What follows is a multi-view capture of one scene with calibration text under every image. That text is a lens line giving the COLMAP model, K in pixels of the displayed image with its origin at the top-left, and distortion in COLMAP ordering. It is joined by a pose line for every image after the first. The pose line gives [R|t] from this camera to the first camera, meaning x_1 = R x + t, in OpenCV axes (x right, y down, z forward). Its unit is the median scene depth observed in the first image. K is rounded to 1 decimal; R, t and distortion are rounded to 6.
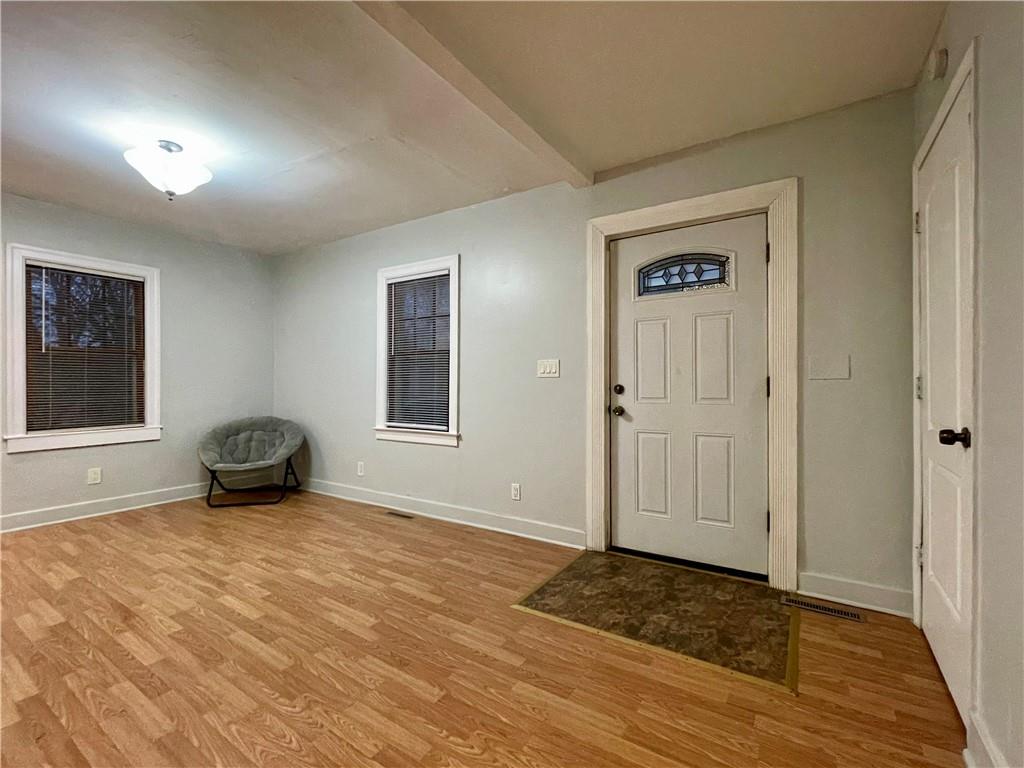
lens RADIAL K [[457.1, 0, 512.3], [0, 457.1, 381.3], [0, 0, 1]] dist [-0.004063, 0.002189]
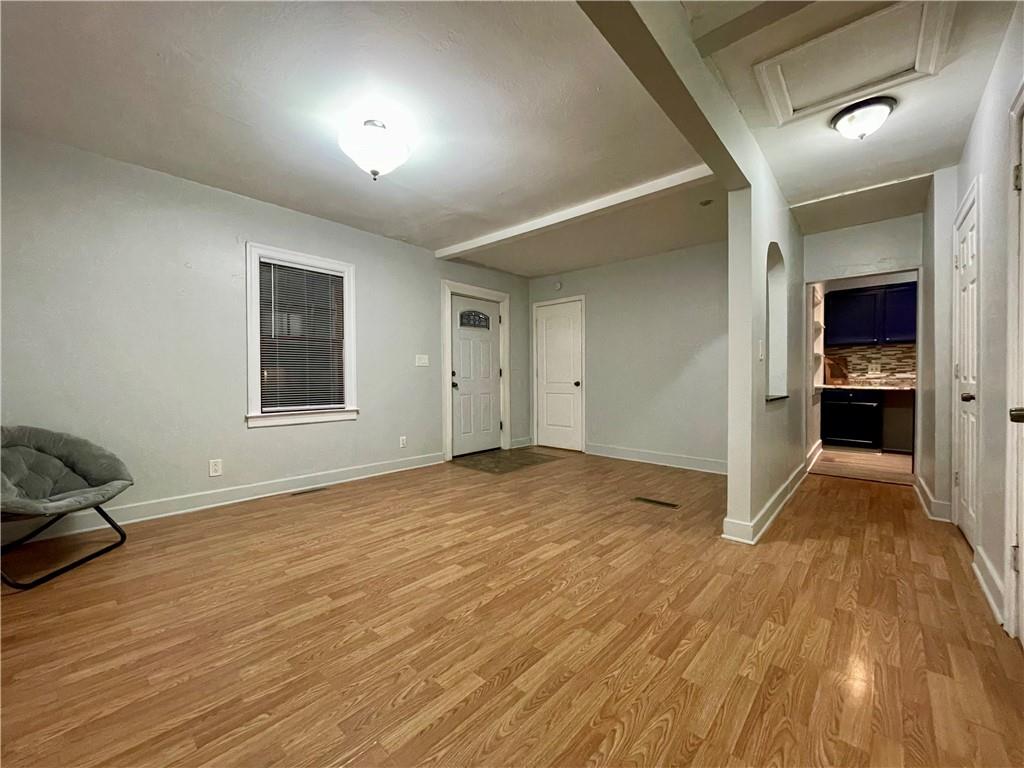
lens RADIAL K [[411.5, 0, 504.3], [0, 411.5, 386.7], [0, 0, 1]] dist [0.001399, -0.001989]
pose [[0.165929, -0.020109, 0.985933, -1.580259], [-0.005166, 0.999761, 0.021261, 0.037762], [-0.986124, -0.008621, 0.165785, 0.561298]]
